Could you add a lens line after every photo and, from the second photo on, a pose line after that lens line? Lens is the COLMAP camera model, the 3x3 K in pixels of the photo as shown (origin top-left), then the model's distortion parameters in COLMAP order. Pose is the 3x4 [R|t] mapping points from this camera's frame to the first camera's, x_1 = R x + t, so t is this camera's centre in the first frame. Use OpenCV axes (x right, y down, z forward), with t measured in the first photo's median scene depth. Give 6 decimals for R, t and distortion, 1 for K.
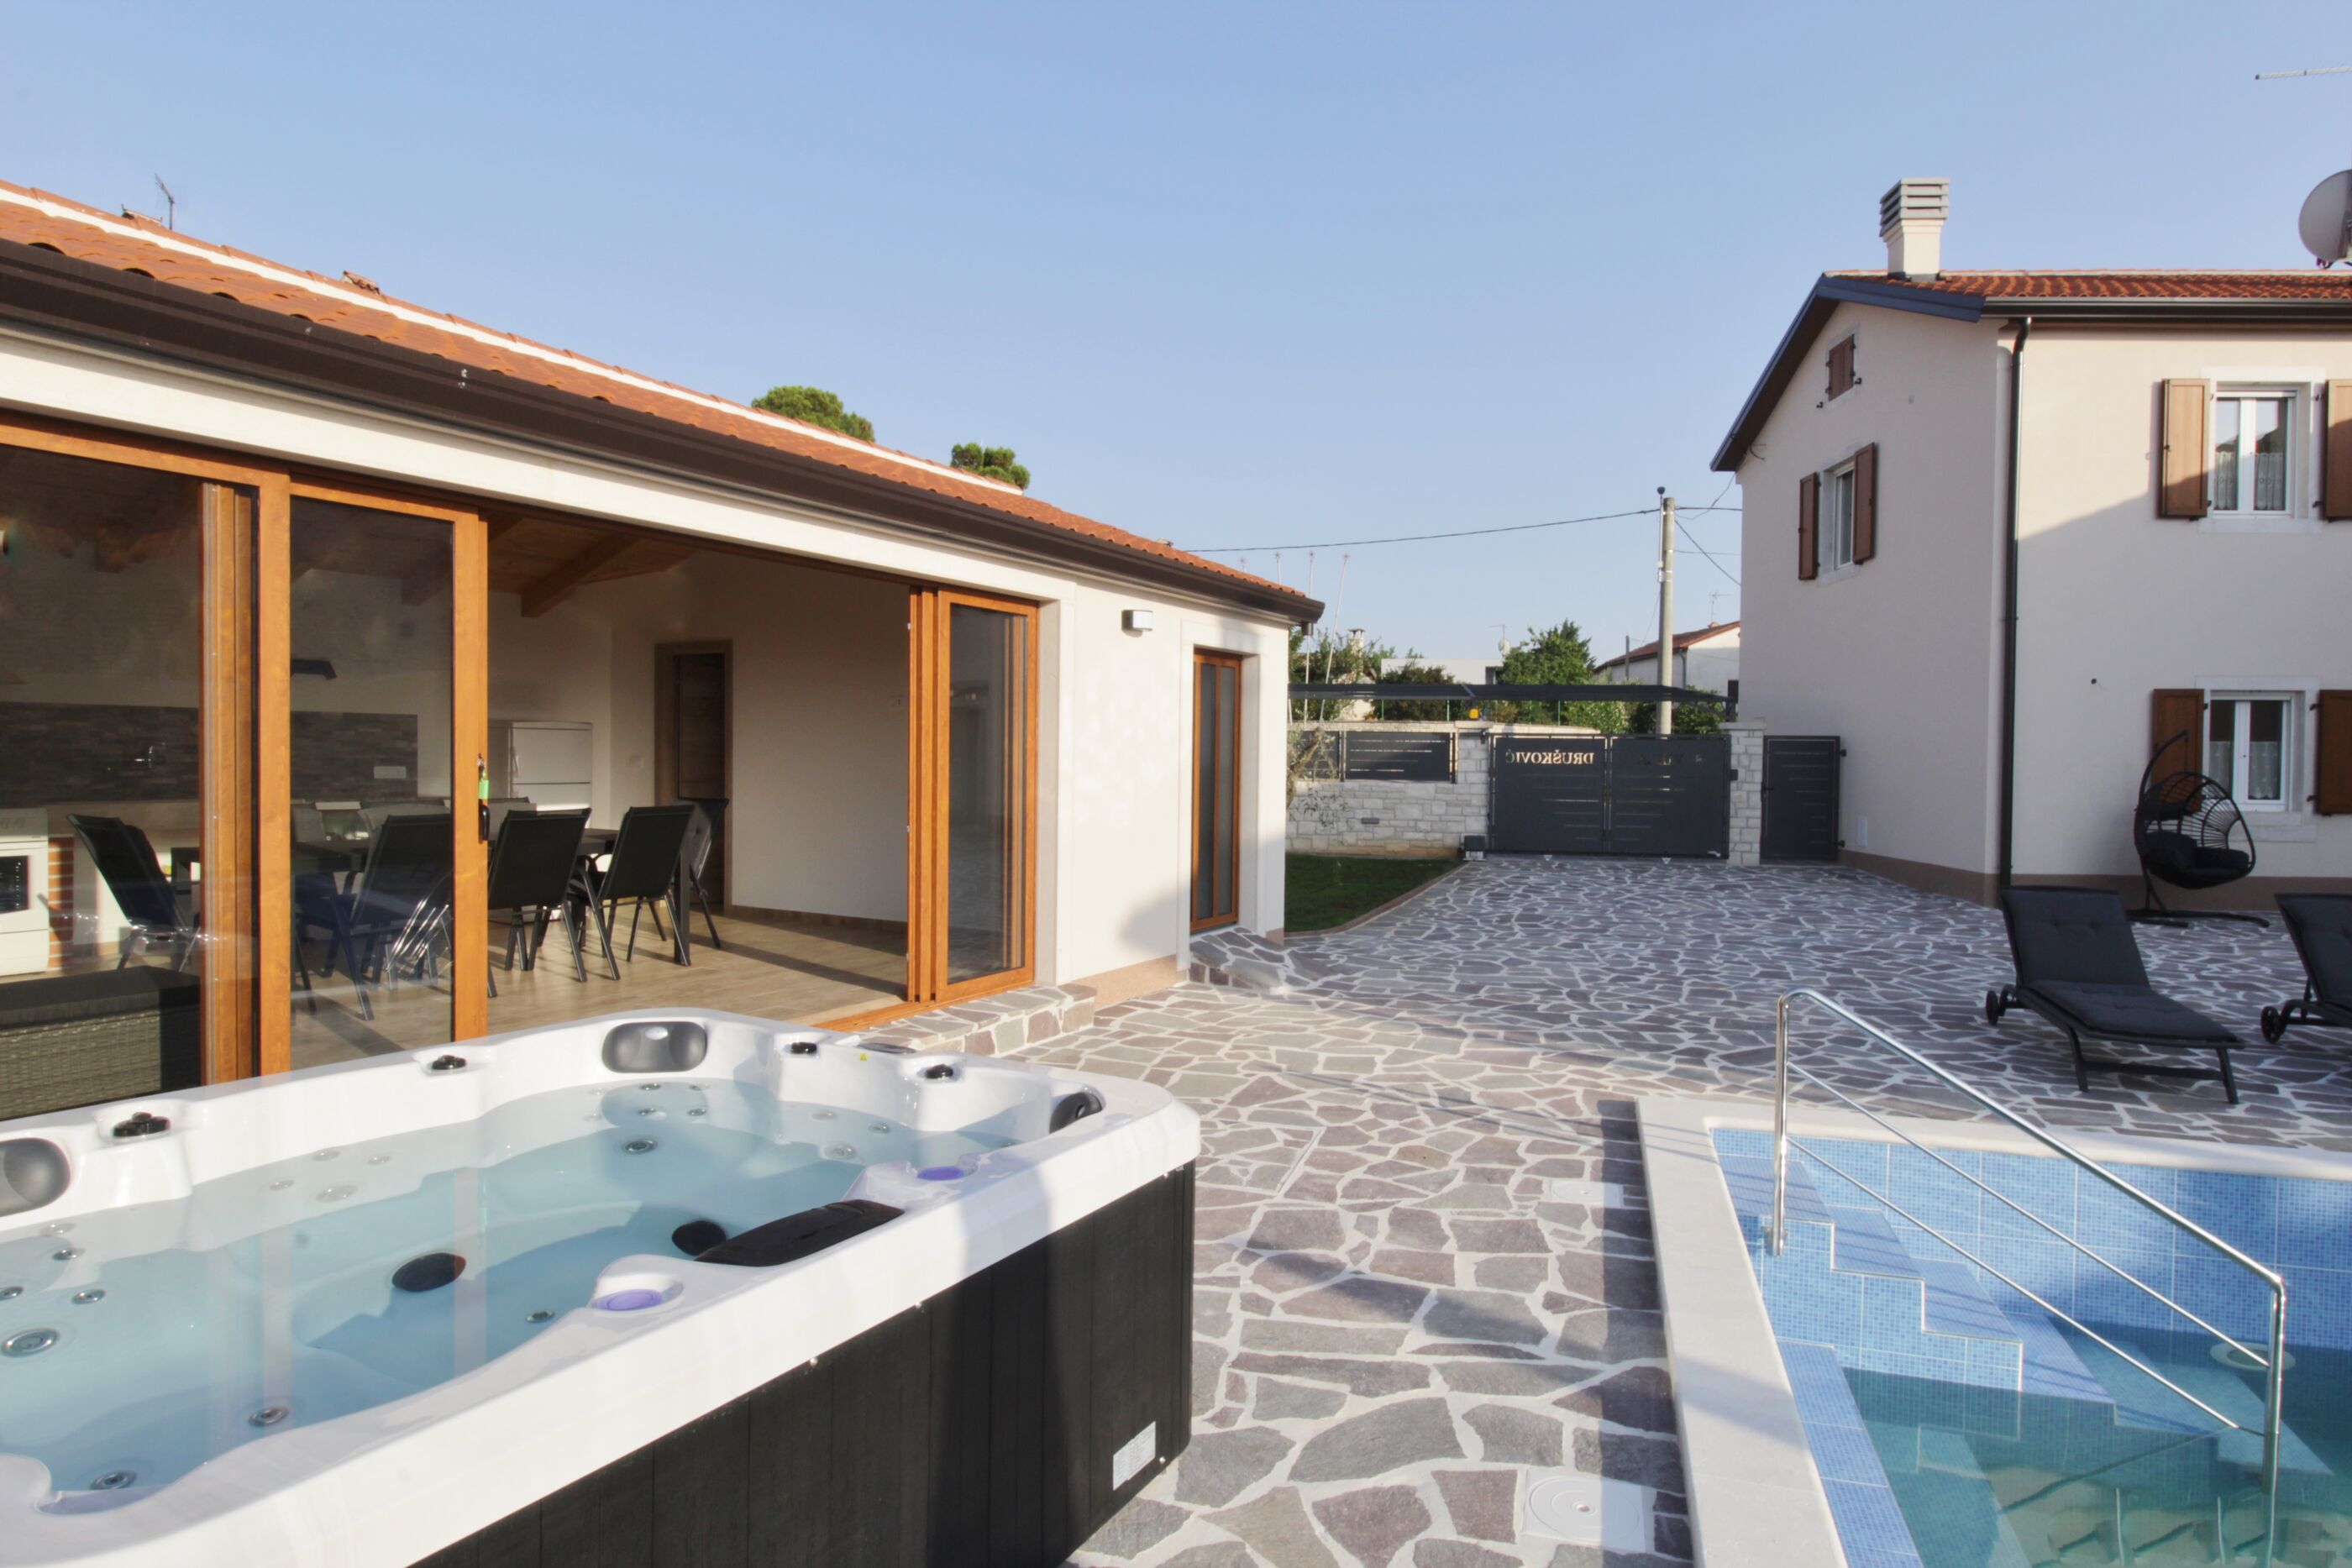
lens RADIAL K [[1297.6, 0, 1176.0], [0, 1297.6, 784.0], [0, 0, 1]] dist [-0.001141, -0.000388]
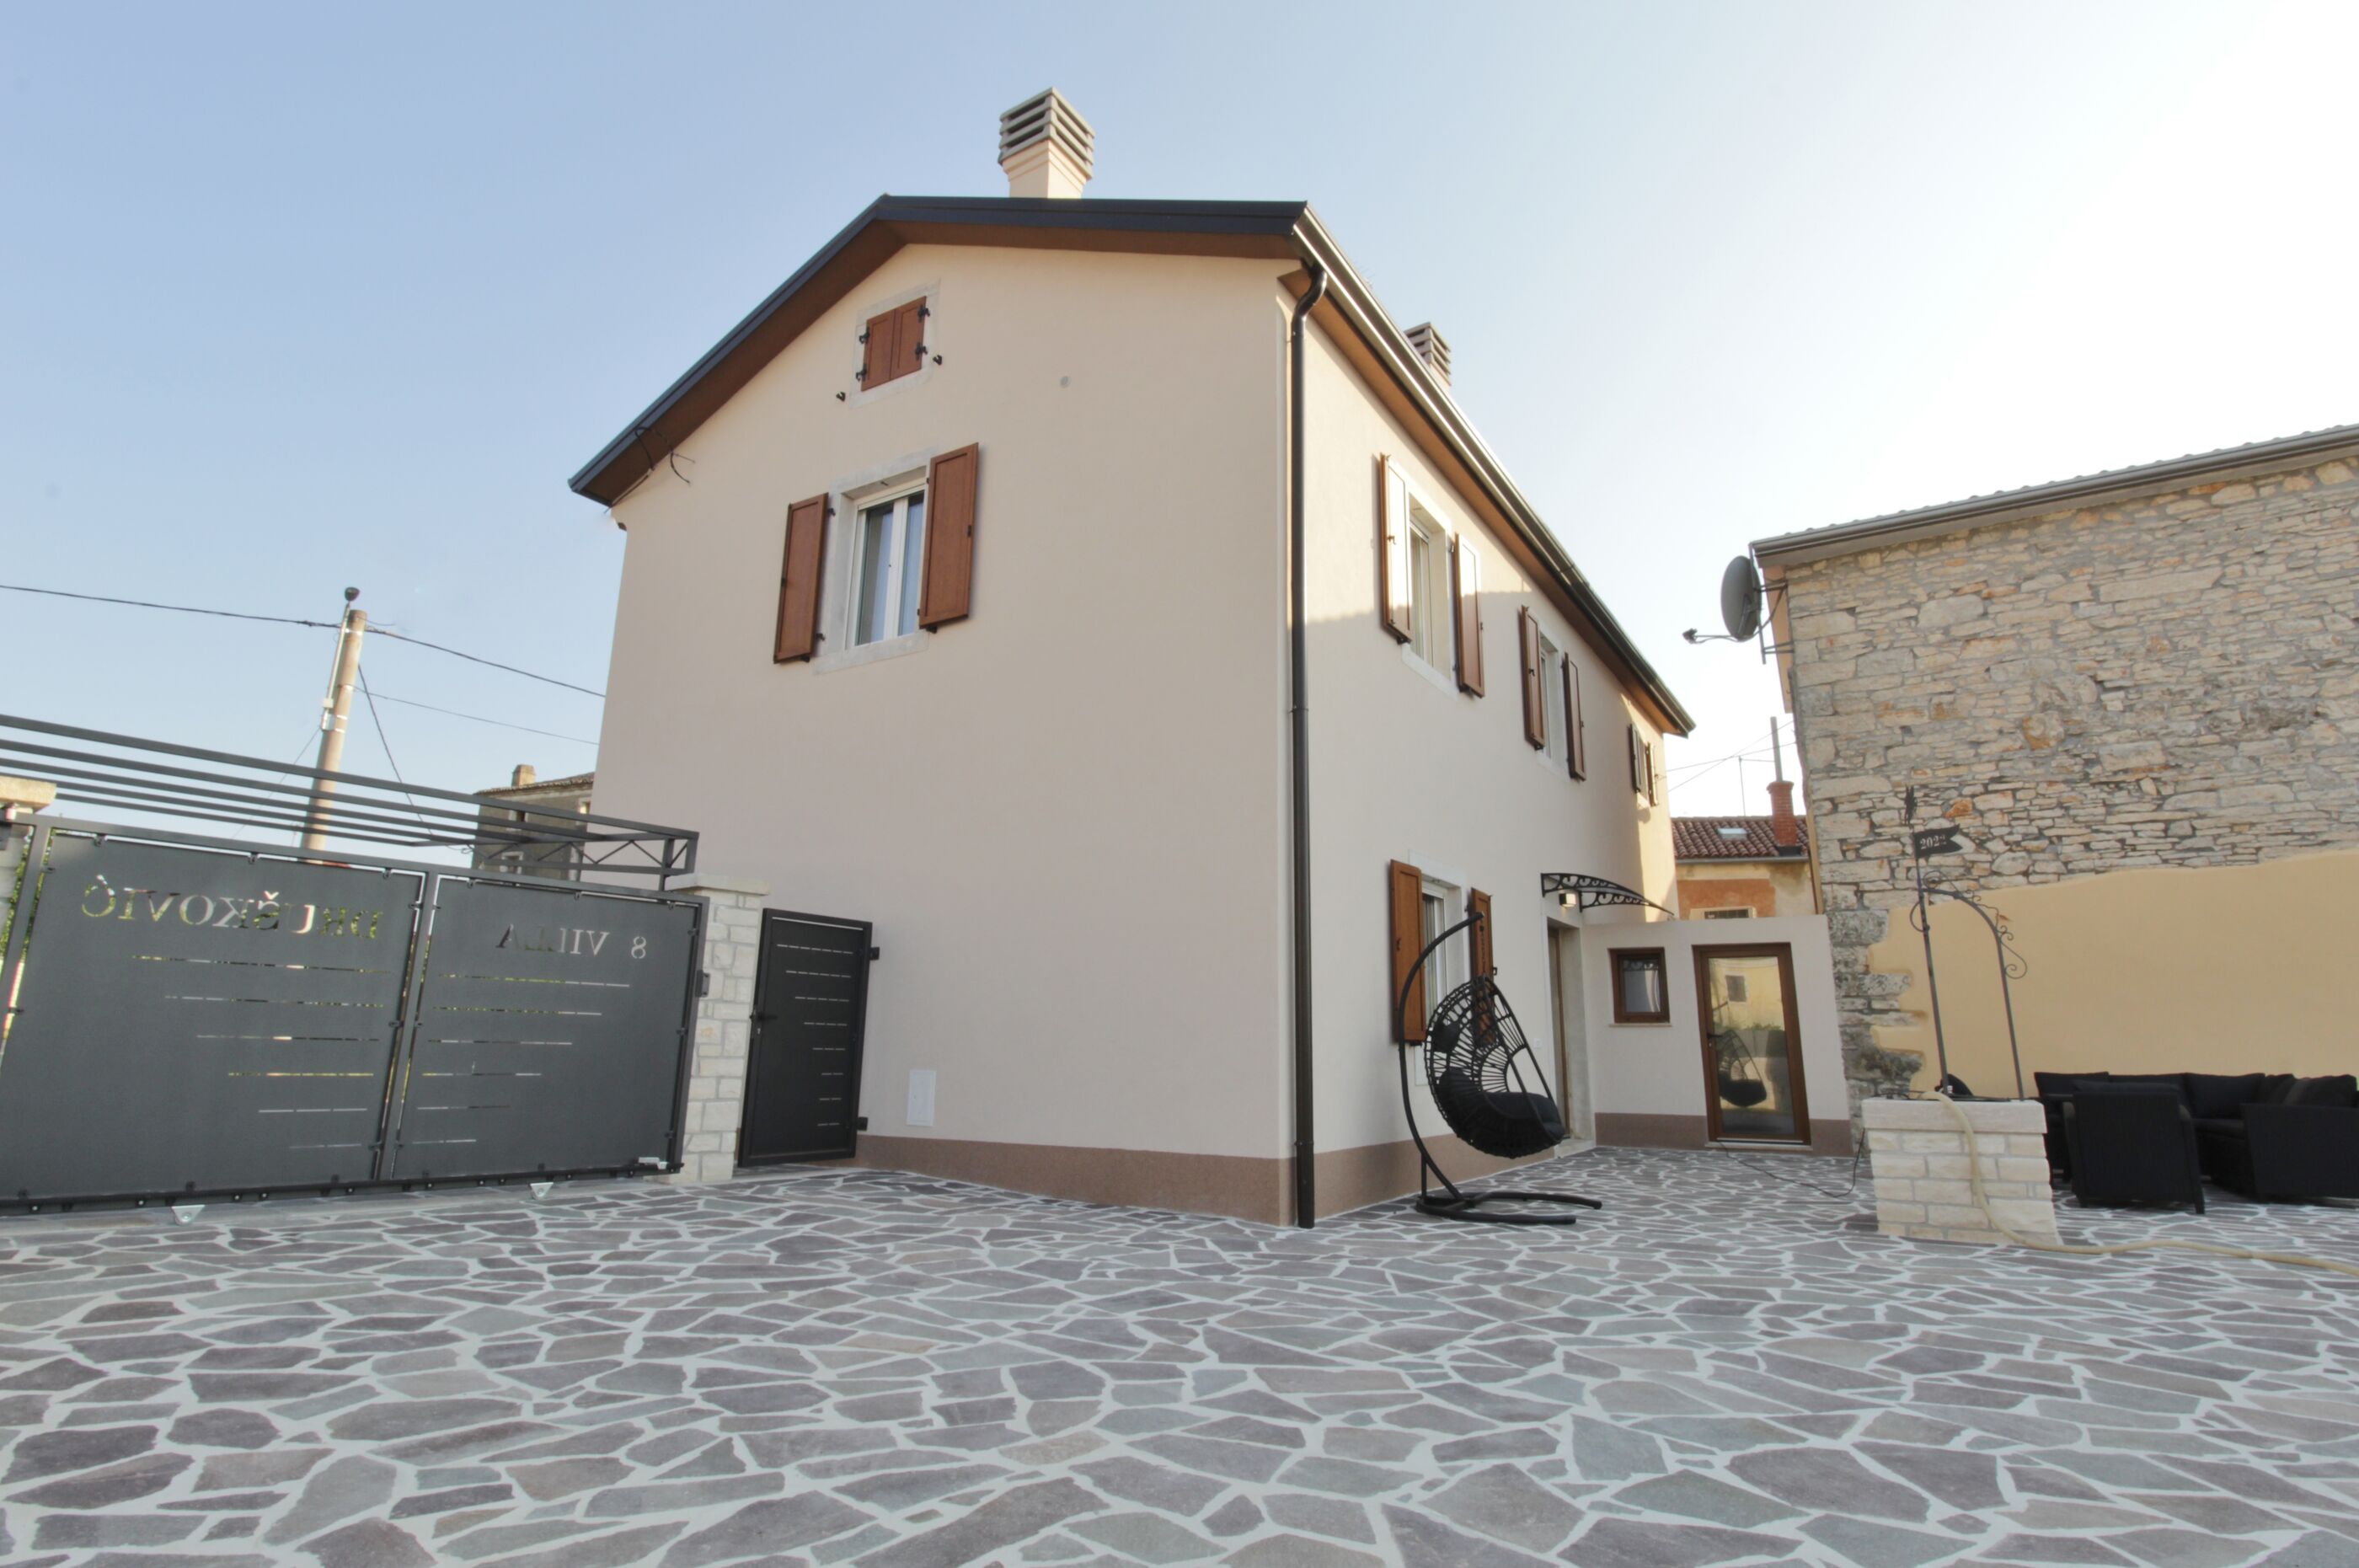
lens RADIAL K [[1170.7, 0, 1233.6], [0, 1170.7, 787.0], [0, 0, 1]] dist [-0.003079, -0.014641]
pose [[0.442507, 0.195887, 0.875109, 0.130438], [0.015714, 0.974007, -0.225971, 0.022005], [-0.896627, 0.113745, 0.427927, 0.638056]]
